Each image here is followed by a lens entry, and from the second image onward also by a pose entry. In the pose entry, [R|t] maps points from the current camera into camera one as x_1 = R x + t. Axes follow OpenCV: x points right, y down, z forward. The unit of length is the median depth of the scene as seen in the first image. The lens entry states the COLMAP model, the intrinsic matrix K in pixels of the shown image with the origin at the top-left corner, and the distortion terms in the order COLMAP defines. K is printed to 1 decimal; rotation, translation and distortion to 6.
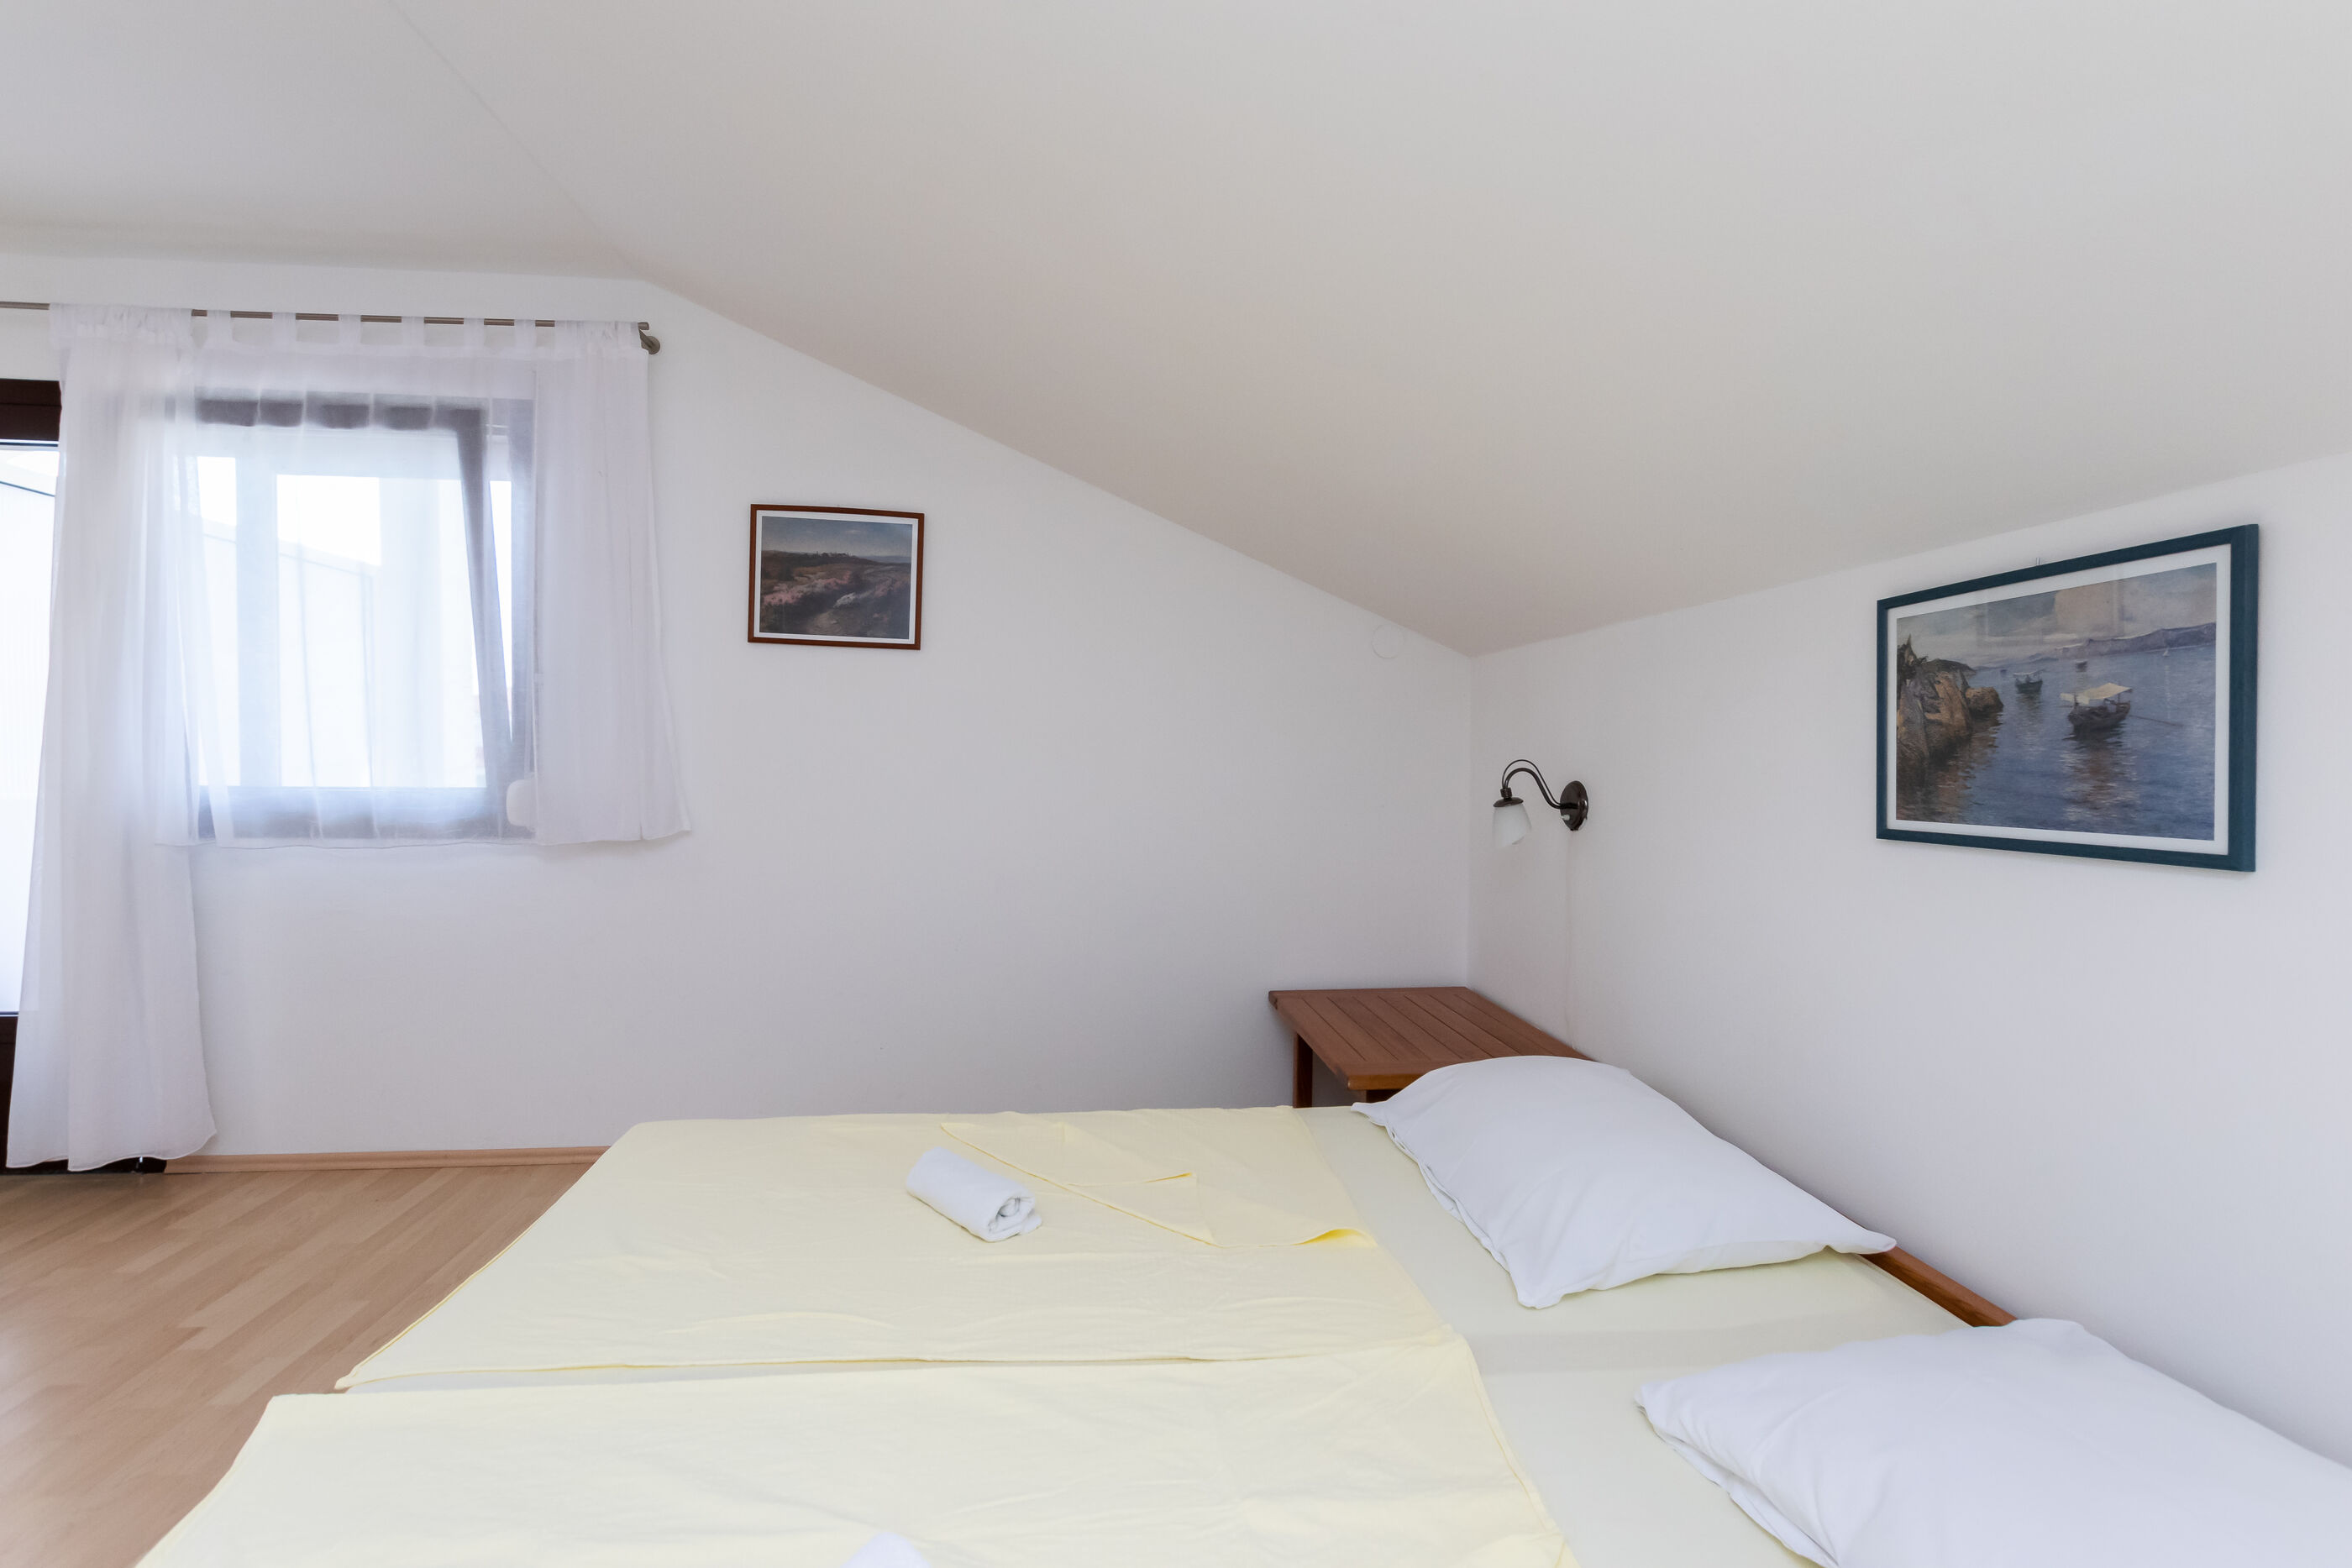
lens RADIAL K [[1033.2, 0, 1177.1], [0, 1033.2, 794.5], [0, 0, 1]] dist [-0.001070, -0.000102]
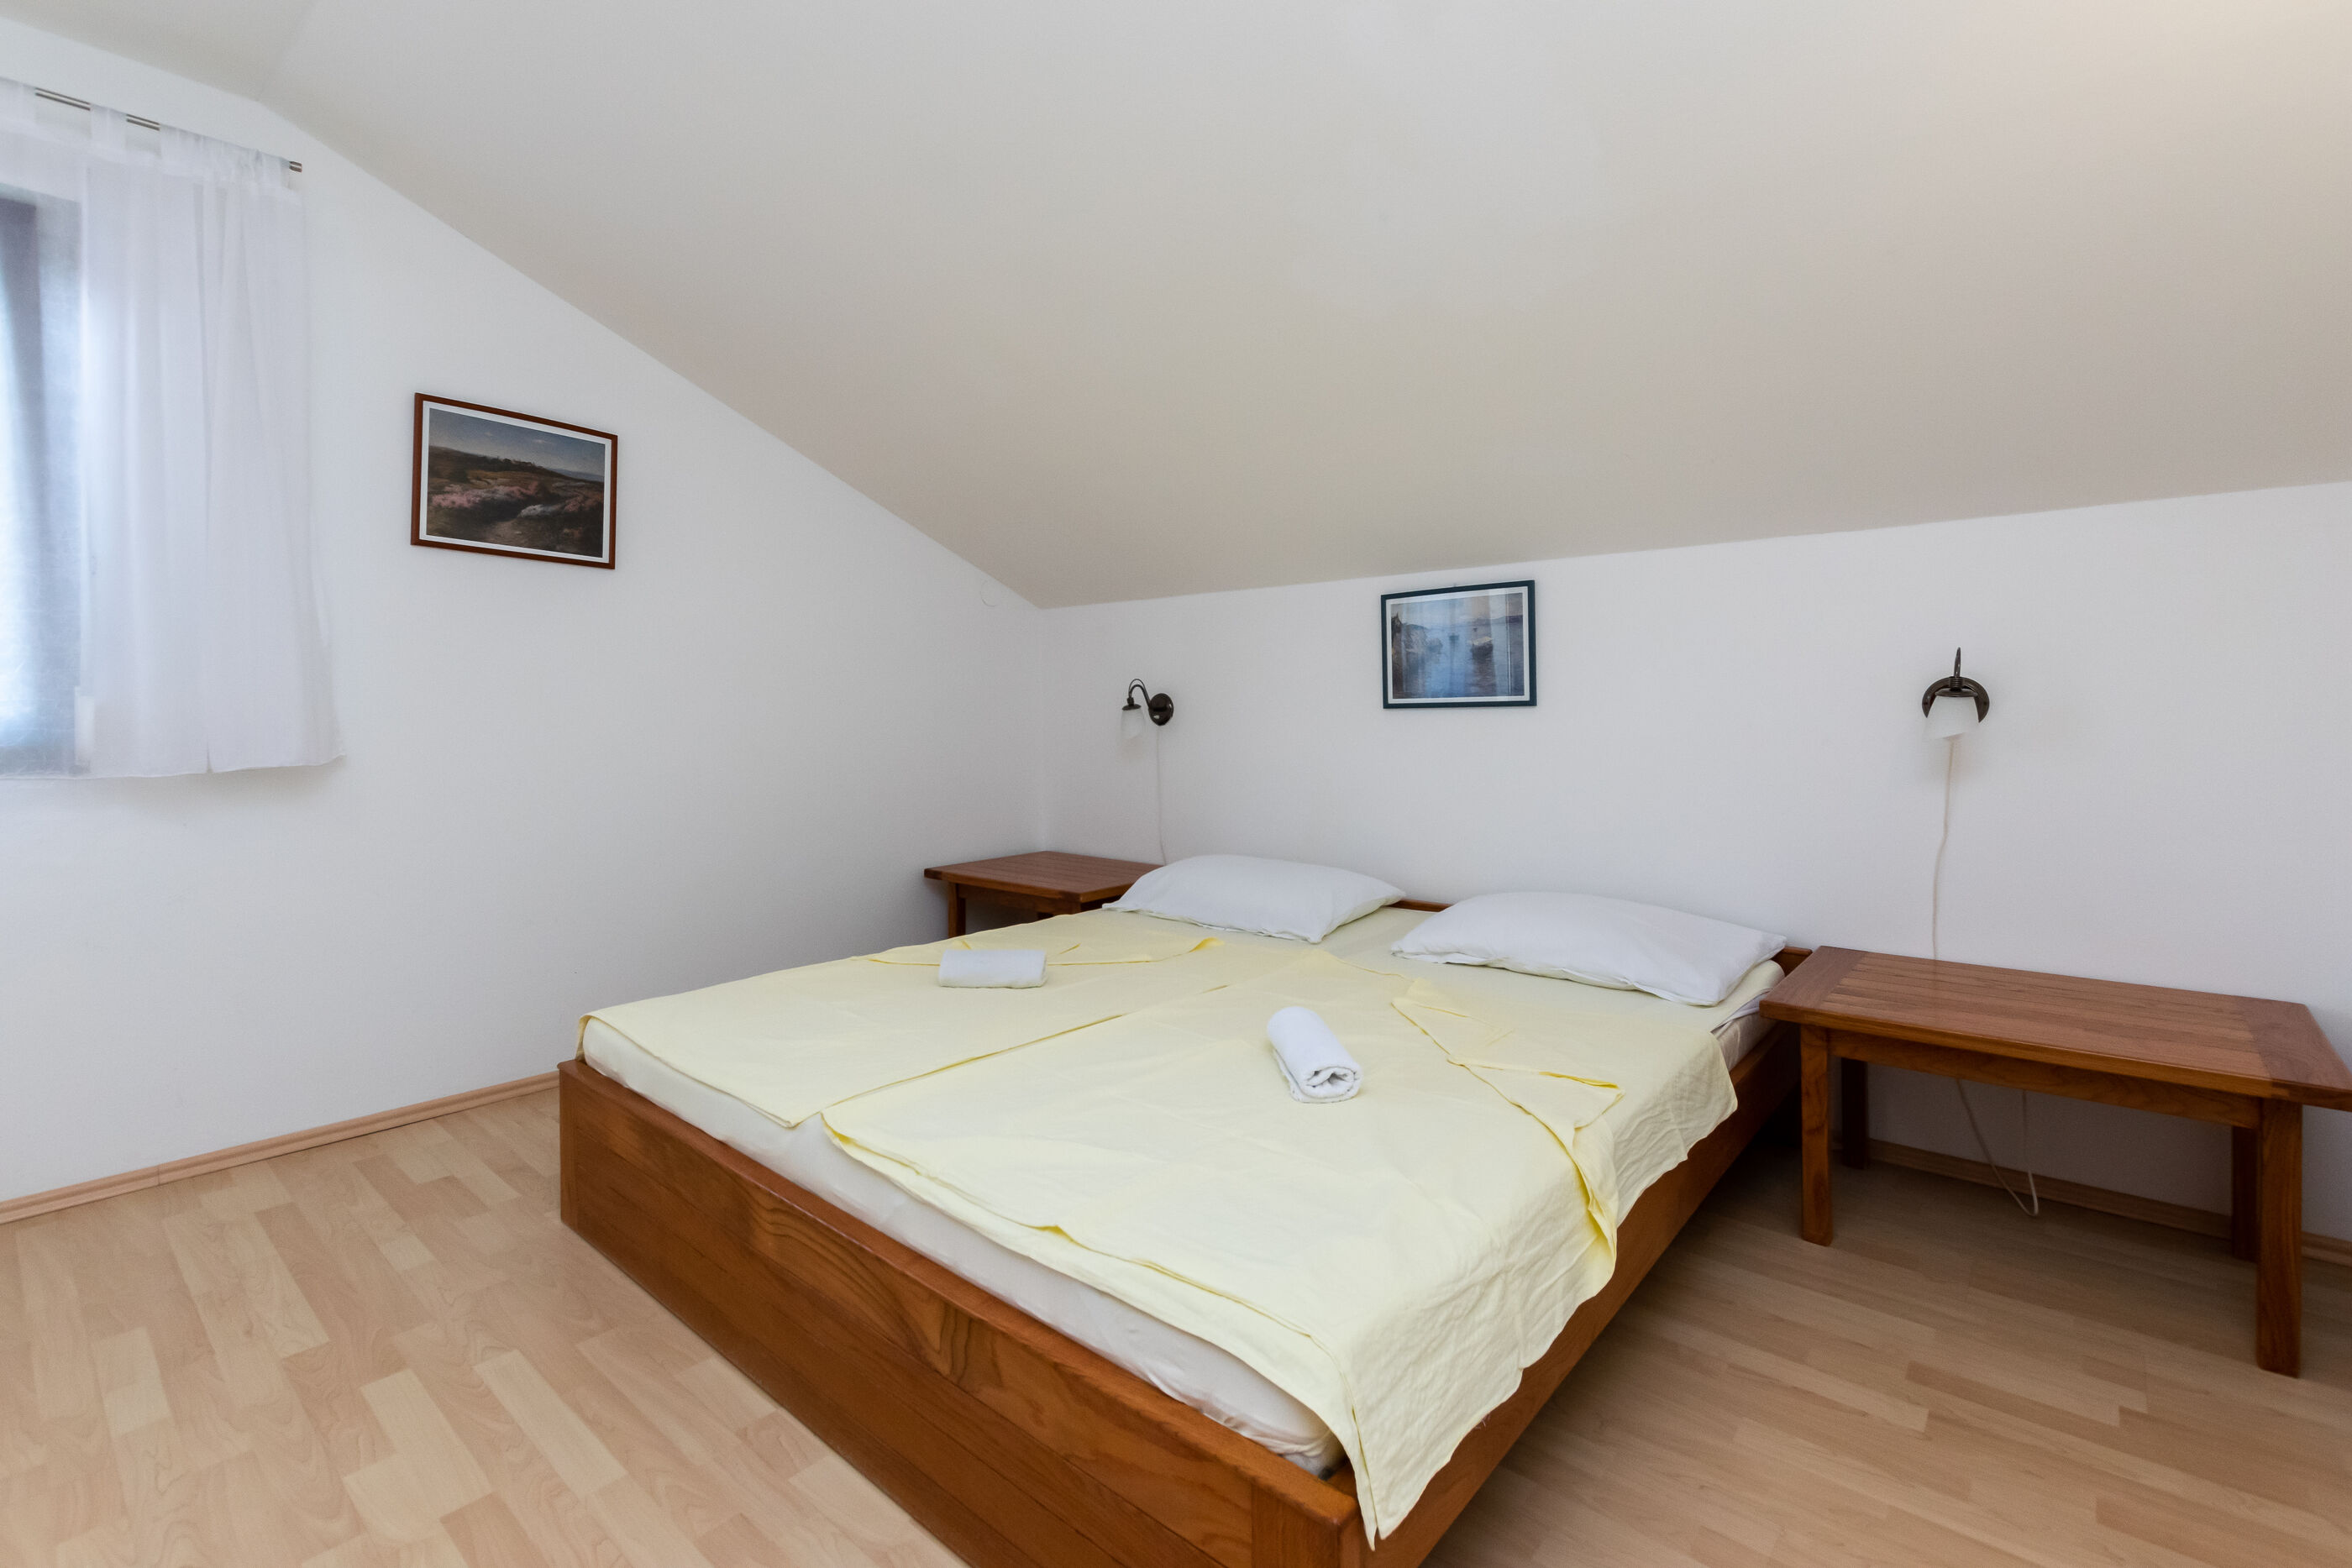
lens RADIAL K [[1039.5, 0, 1220.6], [0, 1039.5, 741.2], [0, 0, 1]] dist [-0.003474, -0.000962]
pose [[0.705006, -0.031291, 0.708511, -0.566057], [0.036921, 0.999291, 0.007395, 0.043493], [-0.708240, 0.020946, 0.705661, -0.134947]]
